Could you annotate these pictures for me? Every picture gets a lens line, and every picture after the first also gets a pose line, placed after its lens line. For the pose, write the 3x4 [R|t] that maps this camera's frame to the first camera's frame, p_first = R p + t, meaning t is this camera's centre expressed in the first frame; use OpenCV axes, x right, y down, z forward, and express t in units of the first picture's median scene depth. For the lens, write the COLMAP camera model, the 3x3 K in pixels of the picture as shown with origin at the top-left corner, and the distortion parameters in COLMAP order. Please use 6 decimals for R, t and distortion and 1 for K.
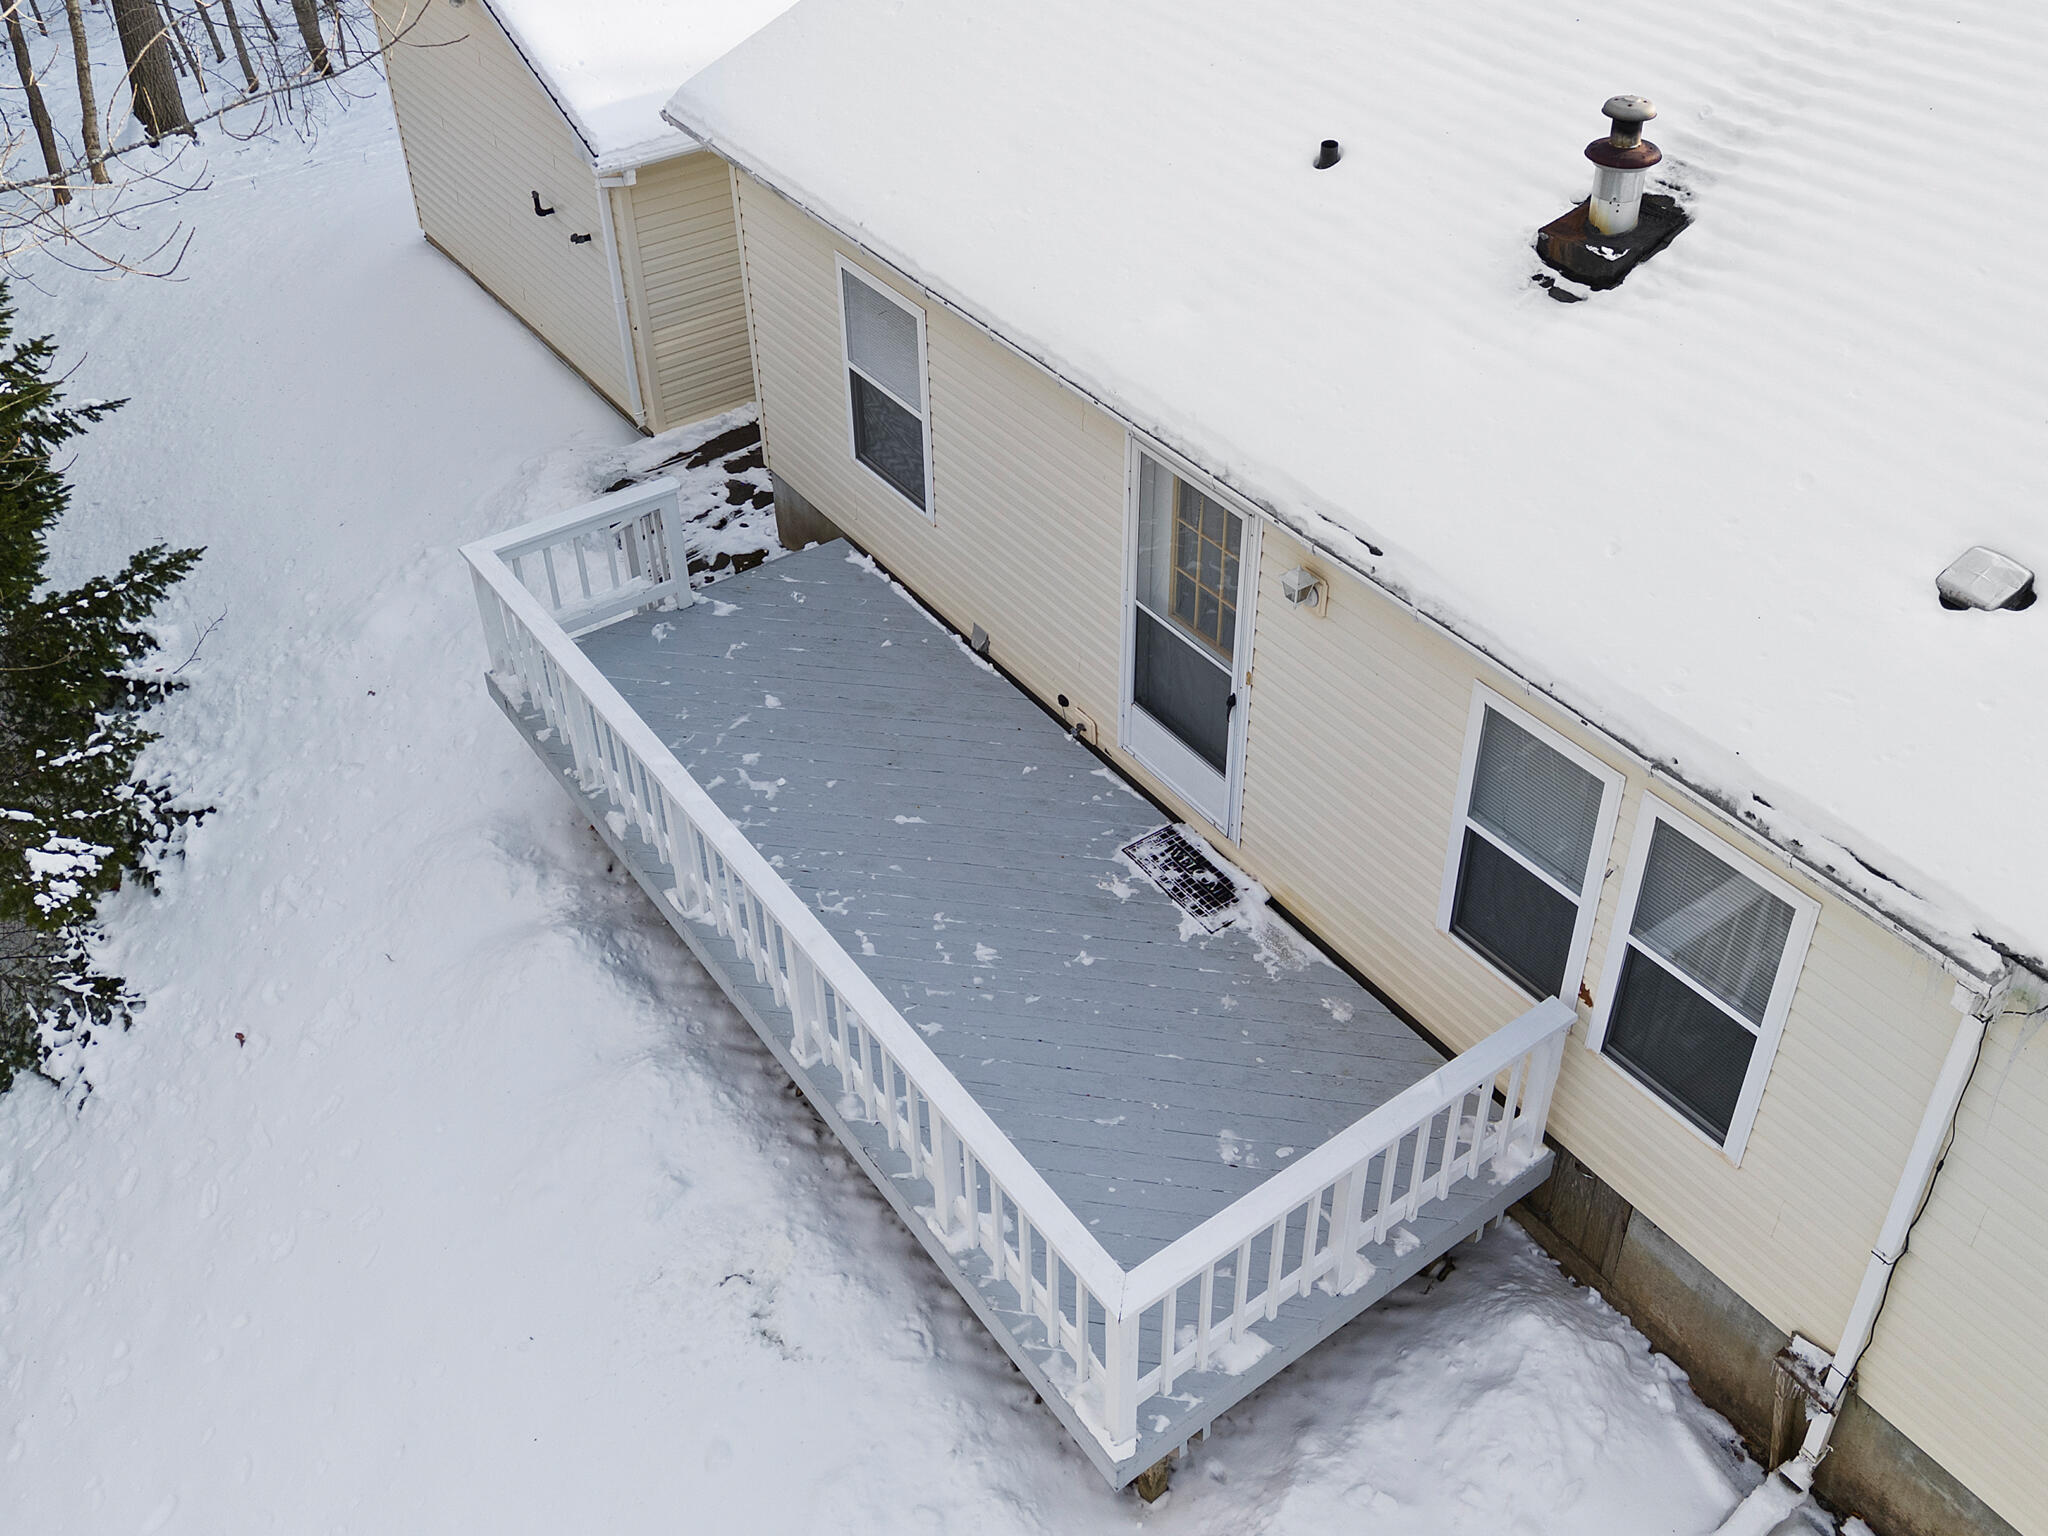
lens RADIAL K [[1786.1, 0, 1024.0], [0, 1786.1, 768.0], [0, 0, 1]] dist [0.060302, -0.000257]
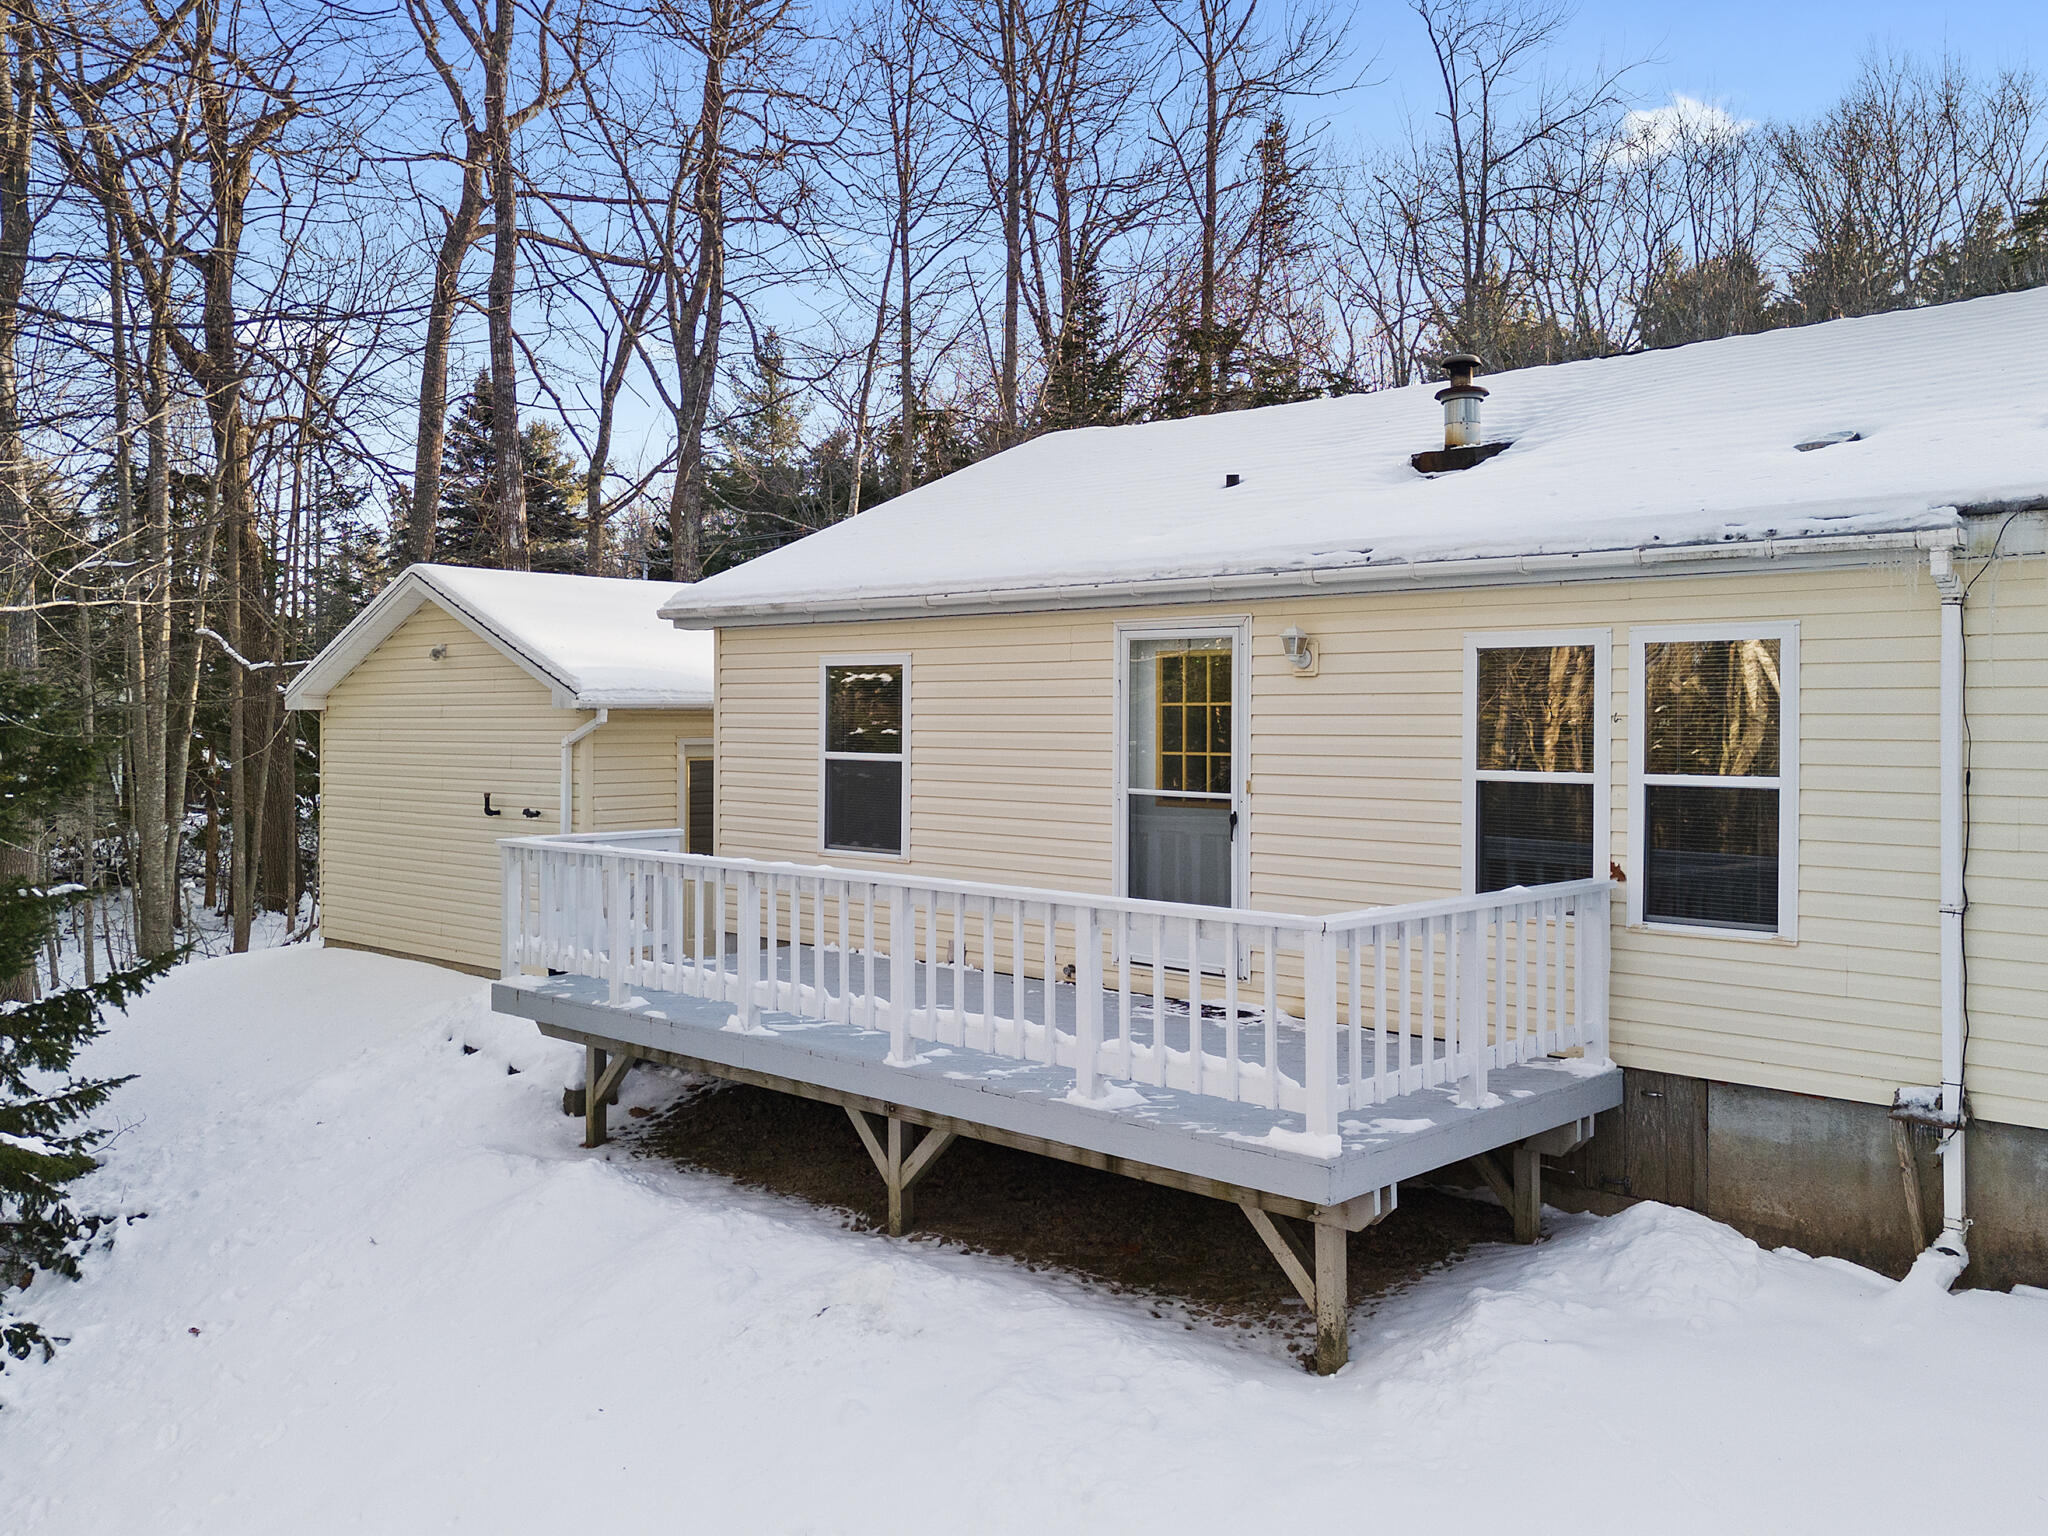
lens RADIAL K [[1701.3, 0, 1014.3], [0, 1701.3, 765.8], [0, 0, 1]] dist [0.059787, -0.014347]
pose [[0.987995, -0.011903, 0.154024, -0.192064], [0.094721, 0.834295, -0.543120, 0.516105], [-0.122037, 0.551190, 0.825407, 0.093197]]
